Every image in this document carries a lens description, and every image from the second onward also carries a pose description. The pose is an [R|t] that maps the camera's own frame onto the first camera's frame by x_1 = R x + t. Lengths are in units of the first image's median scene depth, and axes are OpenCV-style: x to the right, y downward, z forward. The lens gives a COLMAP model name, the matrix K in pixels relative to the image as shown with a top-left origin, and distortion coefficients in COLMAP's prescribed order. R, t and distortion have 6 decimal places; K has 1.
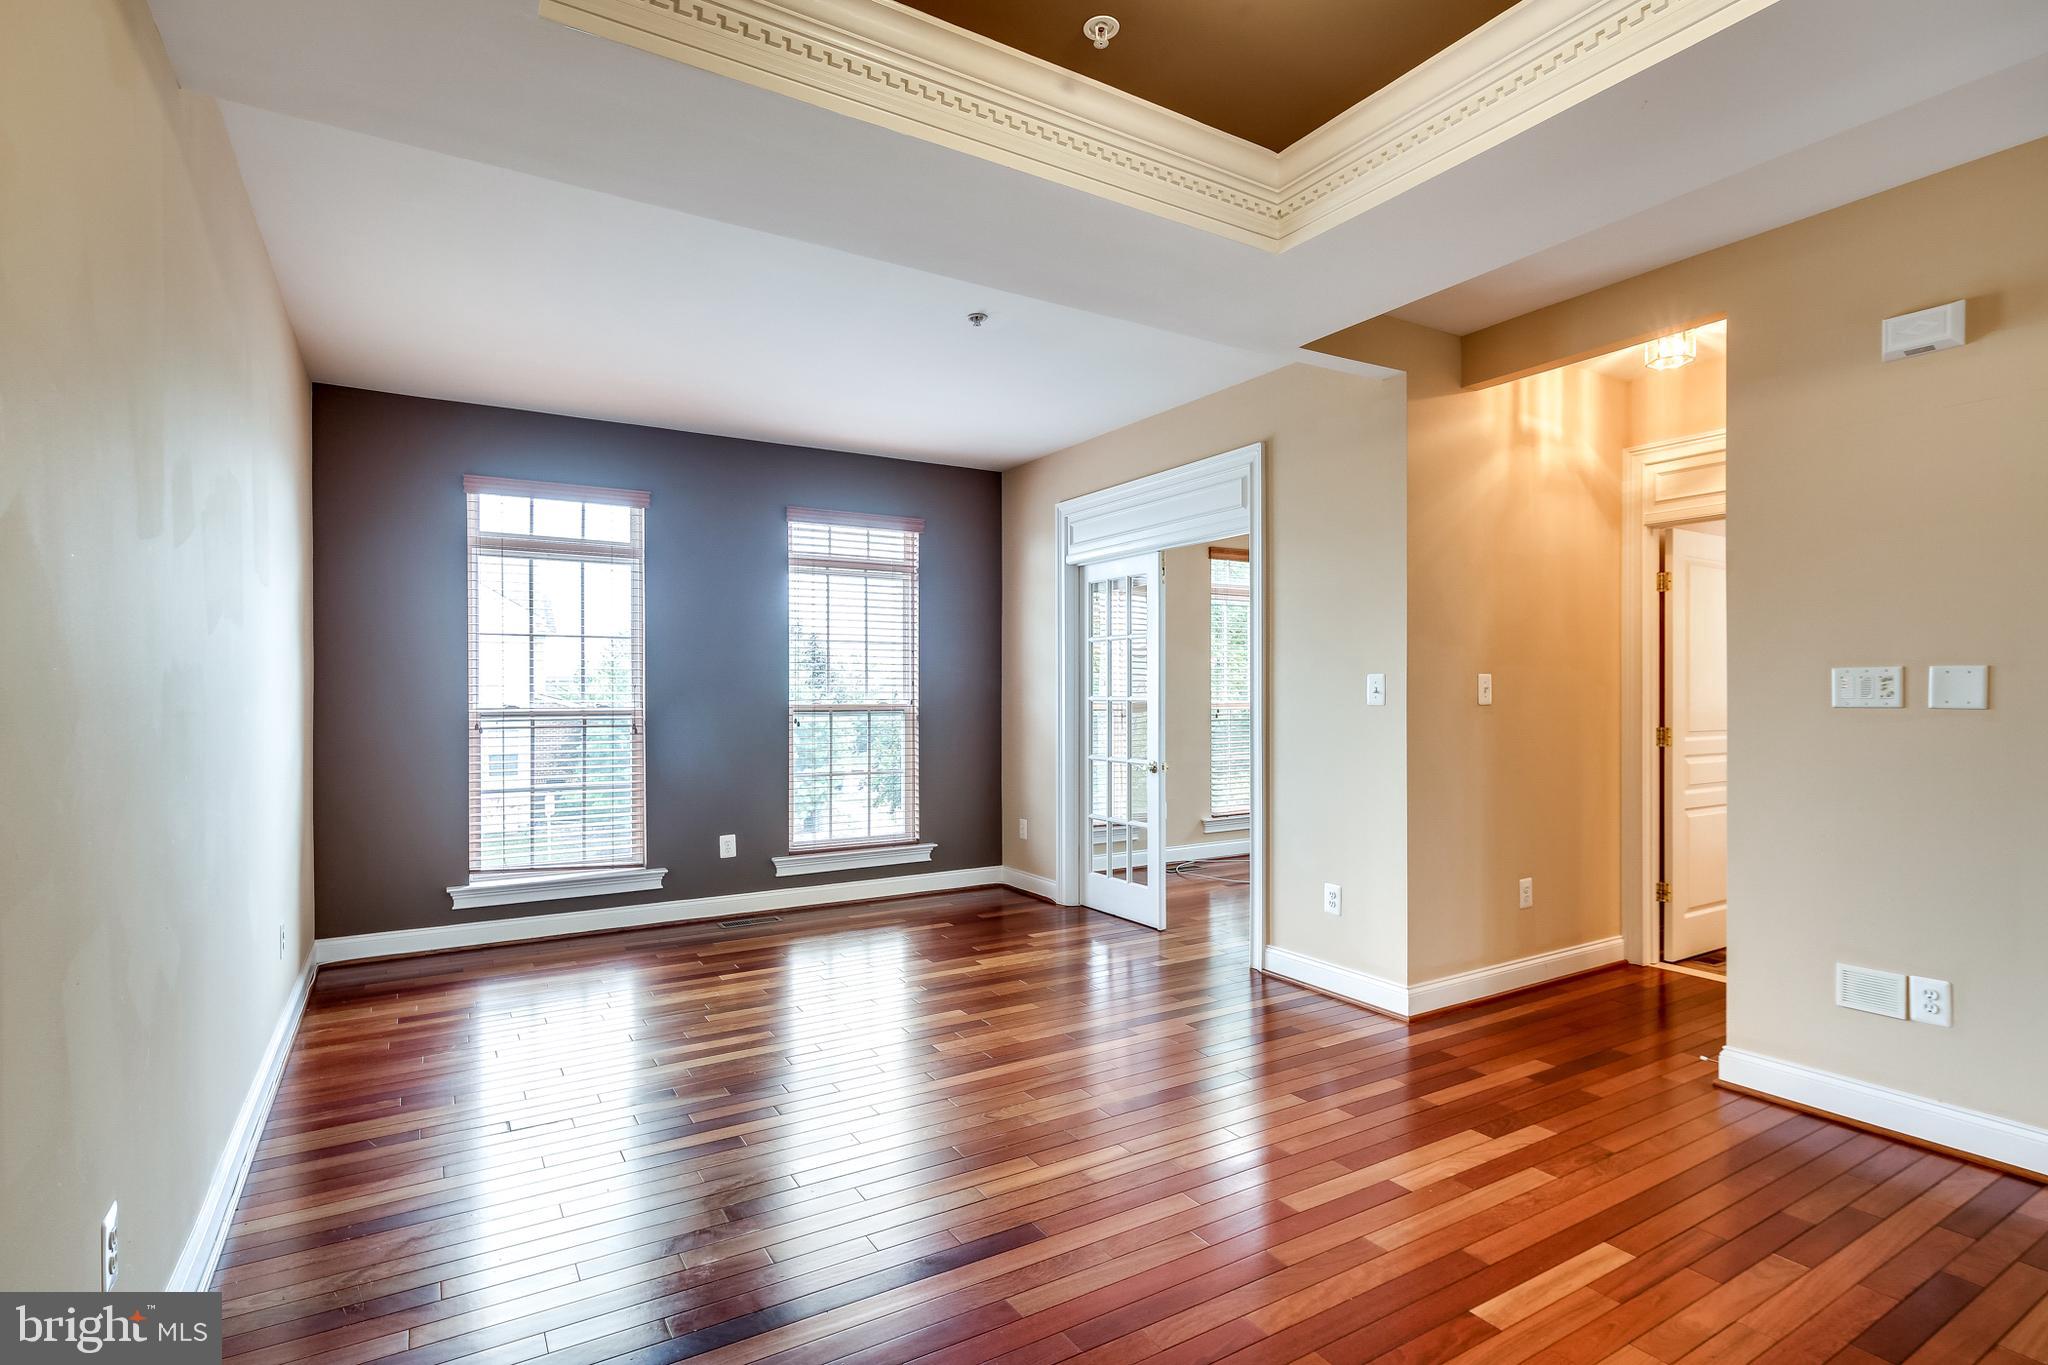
lens RADIAL K [[996.1, 0, 1030.5], [0, 996.1, 697.5], [0, 0, 1]] dist [-0.003616, -0.000009]
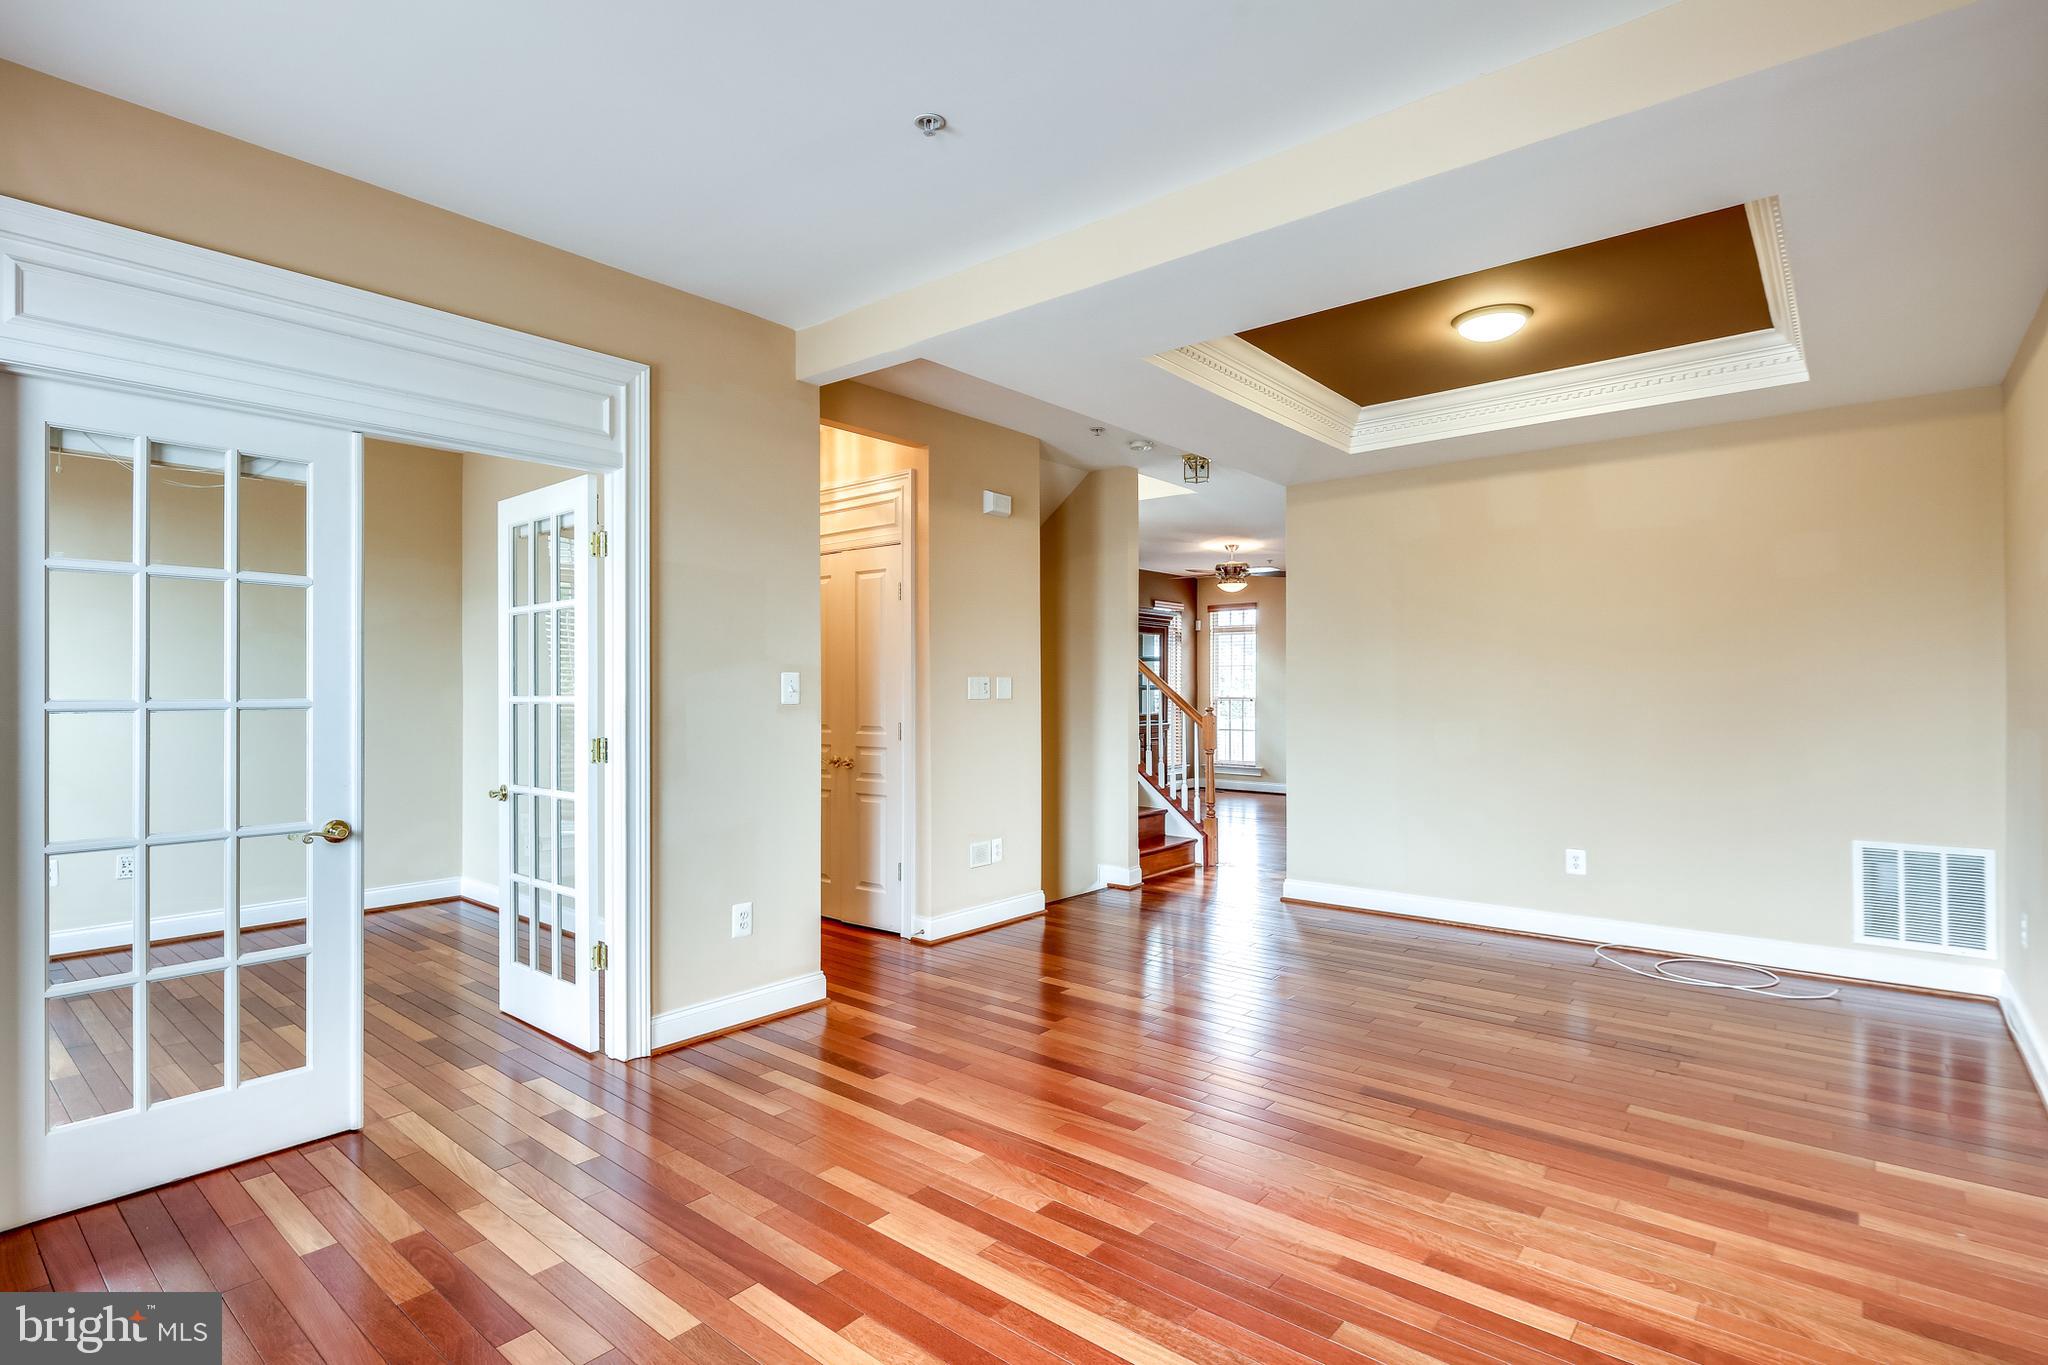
lens RADIAL K [[996.1, 0, 1011.5], [0, 996.1, 679.7], [0, 0, 1]] dist [-0.003616, -0.000009]
pose [[-0.311585, 0.007130, 0.950192, -0.622689], [0.000404, 0.999973, -0.007371, -0.008555], [-0.950218, -0.001912, -0.311579, 1.031819]]
